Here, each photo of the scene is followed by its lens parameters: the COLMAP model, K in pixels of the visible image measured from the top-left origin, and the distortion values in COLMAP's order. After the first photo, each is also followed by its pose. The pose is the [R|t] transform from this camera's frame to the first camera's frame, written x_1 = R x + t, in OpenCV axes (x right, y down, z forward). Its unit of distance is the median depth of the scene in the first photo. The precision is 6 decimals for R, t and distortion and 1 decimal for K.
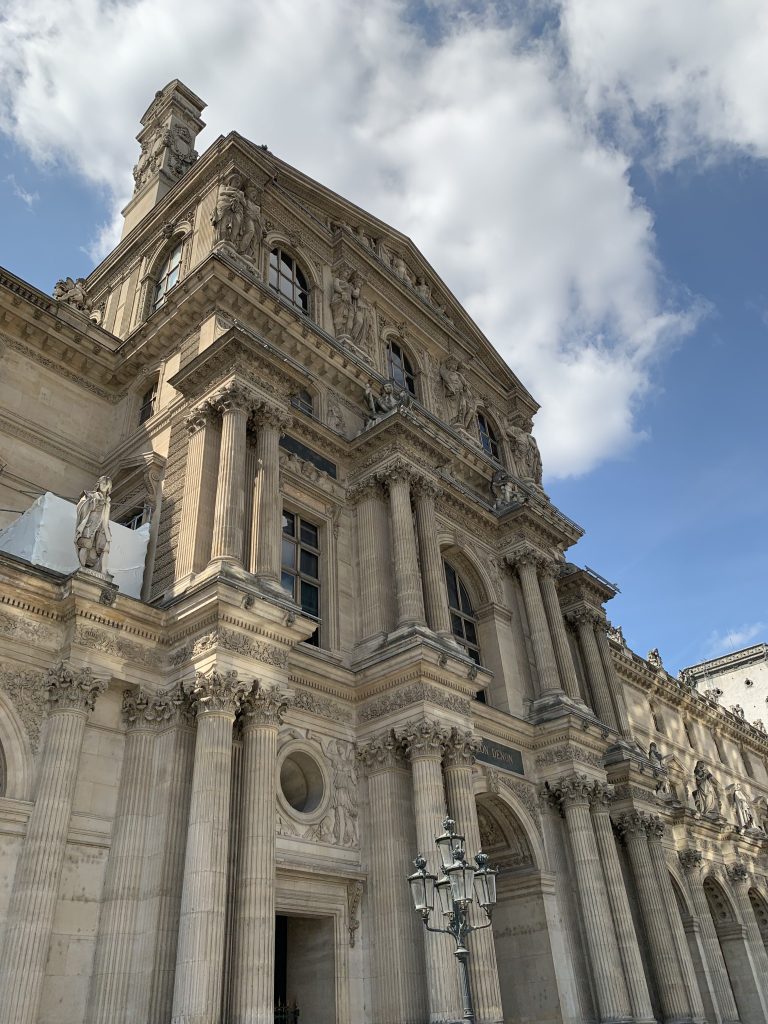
lens RADIAL K [[769.8, 0, 384.0], [0, 769.8, 512.0], [0, 0, 1]] dist [0.003434, -0.001227]
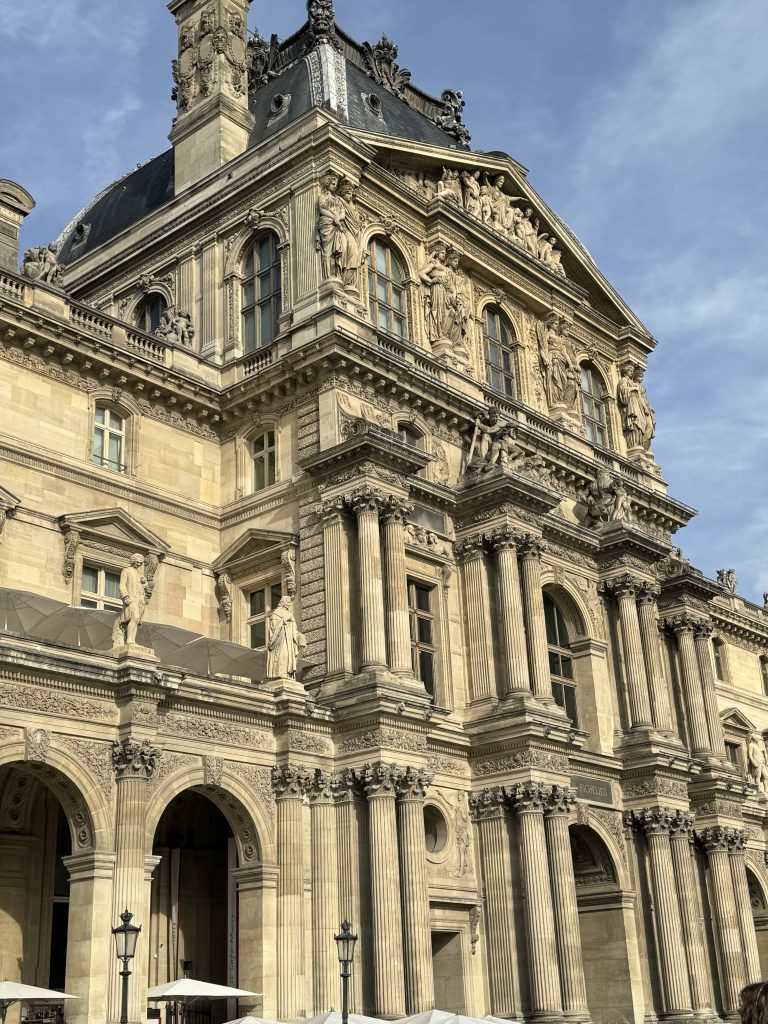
lens RADIAL K [[1316.6, 0, 384.0], [0, 1316.6, 512.0], [0, 0, 1]] dist [0.076967, 0.008338]
pose [[0.999835, 0.017409, -0.005162, -0.165330], [-0.015760, 0.973196, 0.229438, -0.584412], [0.009018, -0.229318, 0.973310, -0.880050]]
